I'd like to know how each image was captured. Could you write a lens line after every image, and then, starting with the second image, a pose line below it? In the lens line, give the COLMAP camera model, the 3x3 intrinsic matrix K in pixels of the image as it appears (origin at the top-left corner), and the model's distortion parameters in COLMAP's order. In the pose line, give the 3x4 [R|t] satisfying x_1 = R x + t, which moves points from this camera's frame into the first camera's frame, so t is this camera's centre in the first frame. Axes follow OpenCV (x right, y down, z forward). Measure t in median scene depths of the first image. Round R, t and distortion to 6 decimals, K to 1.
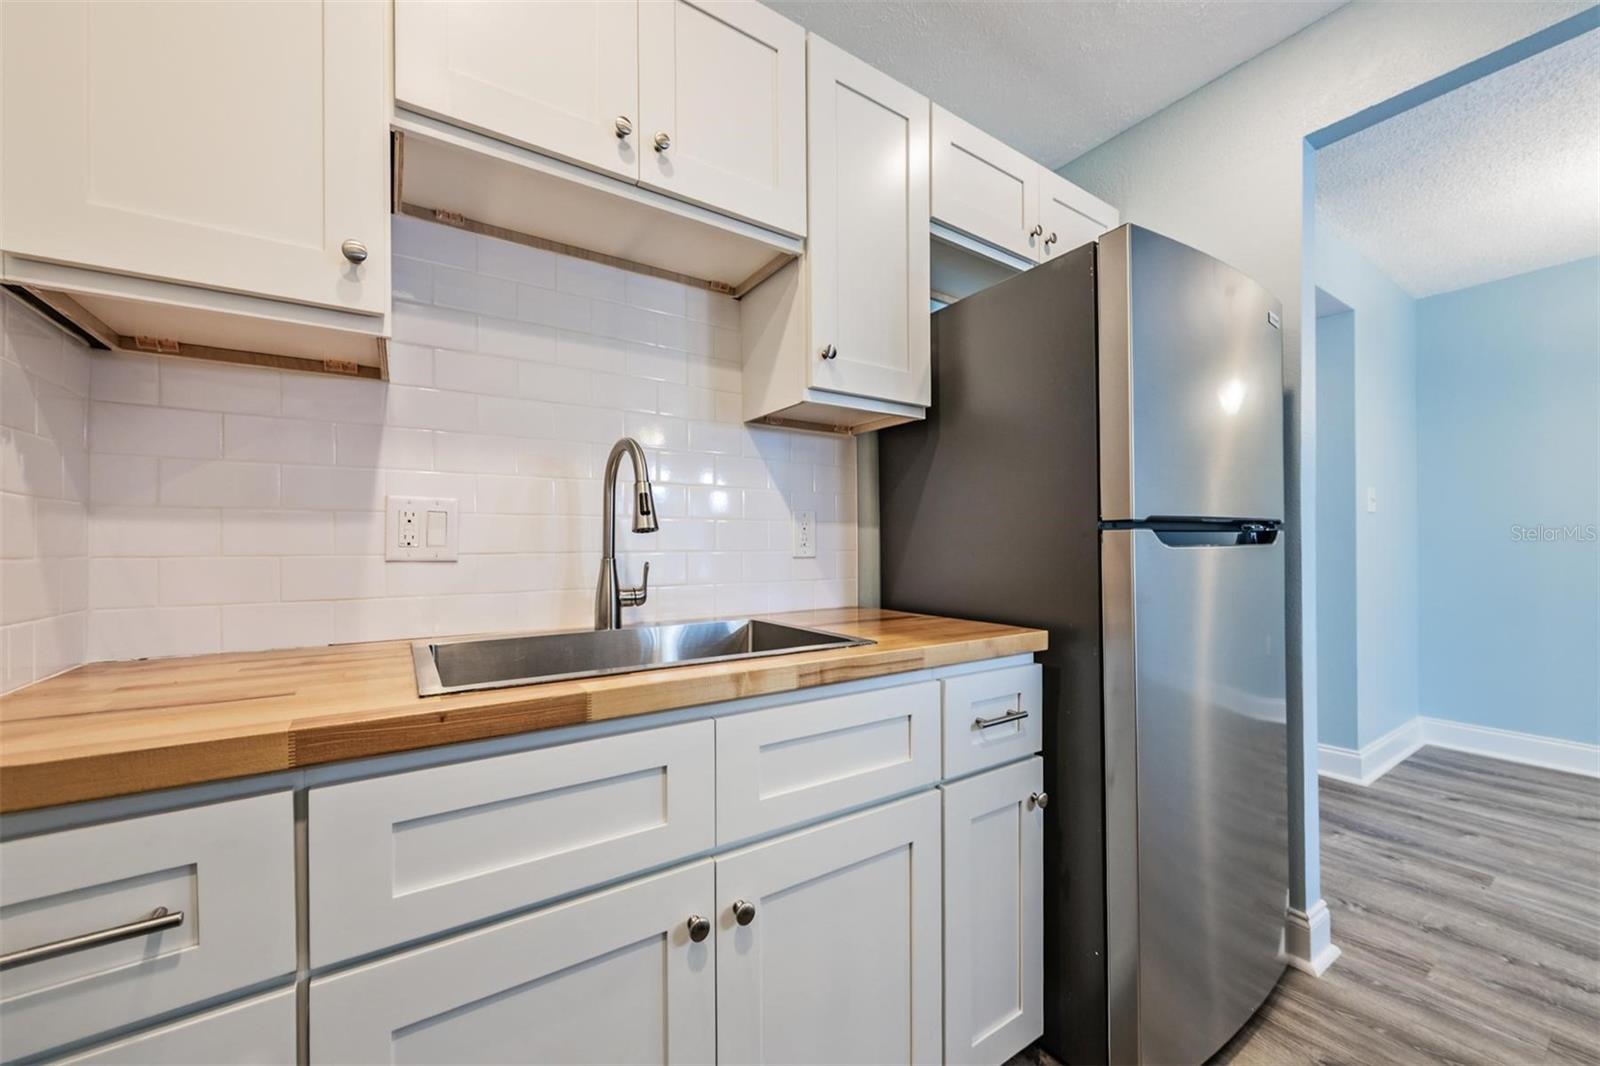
lens RADIAL K [[619.1, 0, 799.1], [0, 619.1, 549.8], [0, 0, 1]] dist [-0.000816, -0.000401]
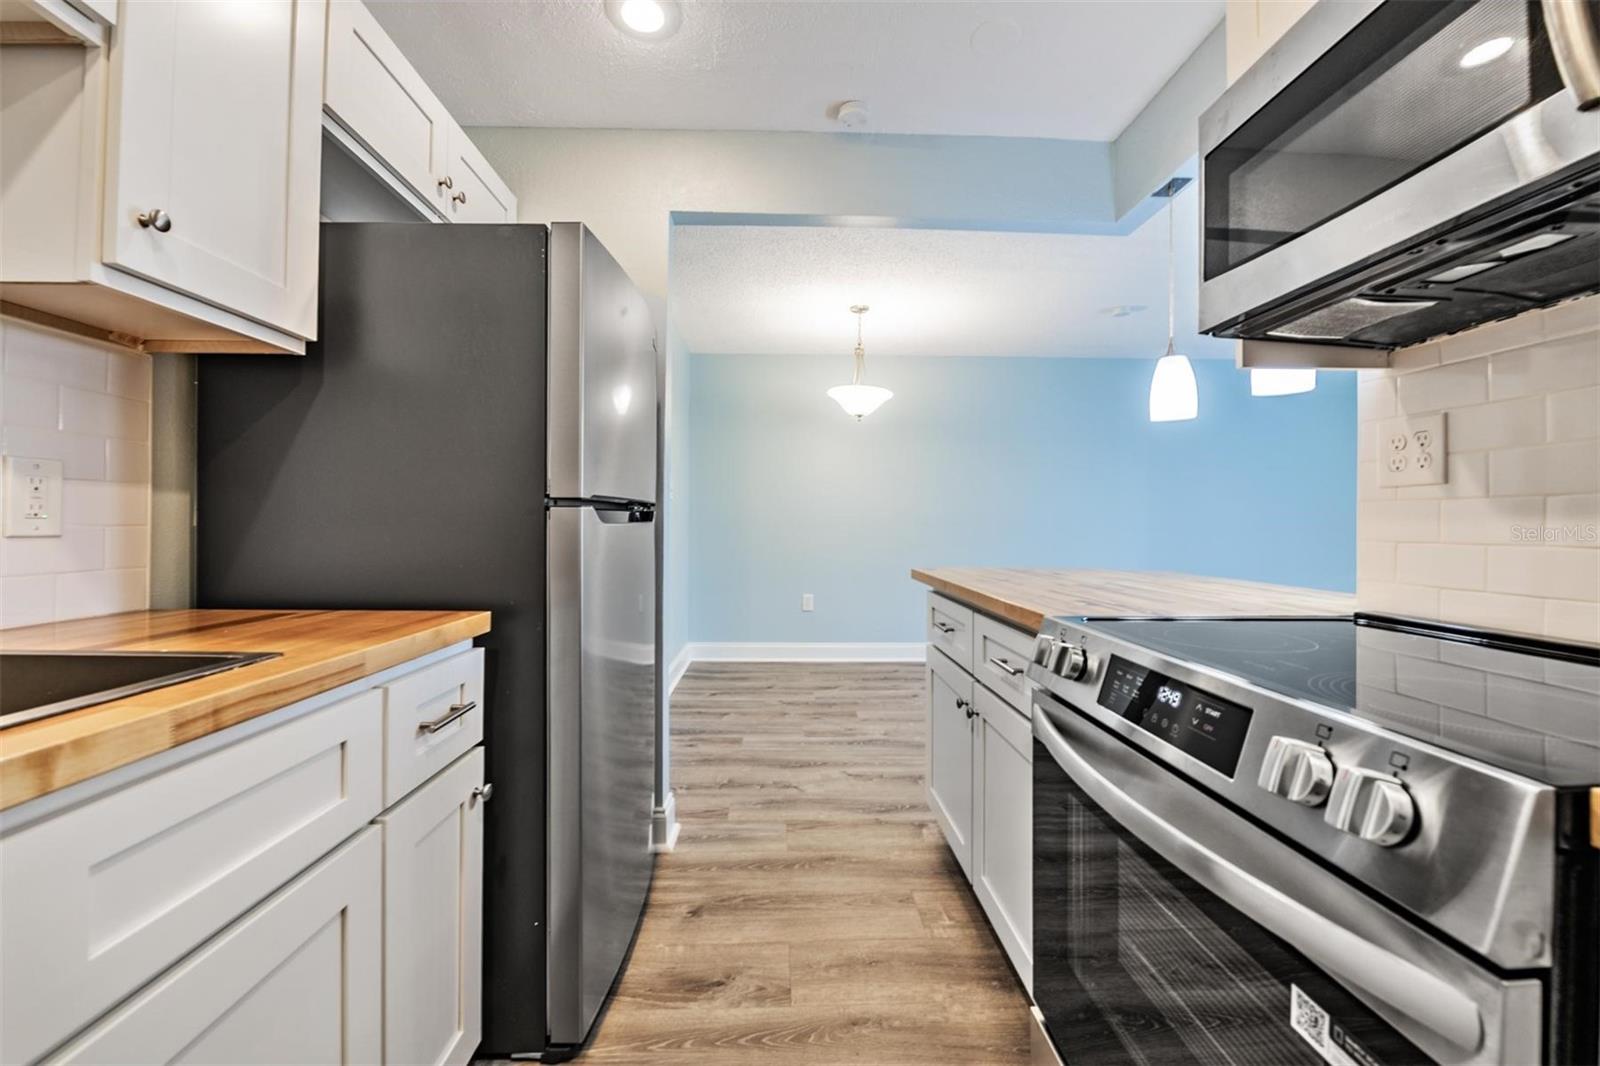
lens RADIAL K [[602.1, 0, 799.2], [0, 602.1, 519.5], [0, 0, 1]] dist [-0.014320, -0.000356]
pose [[0.532832, 0.012446, 0.846129, -0.103098], [-0.003646, 0.999916, -0.012412, 0.000149], [-0.846213, 0.003528, 0.532833, 0.092393]]
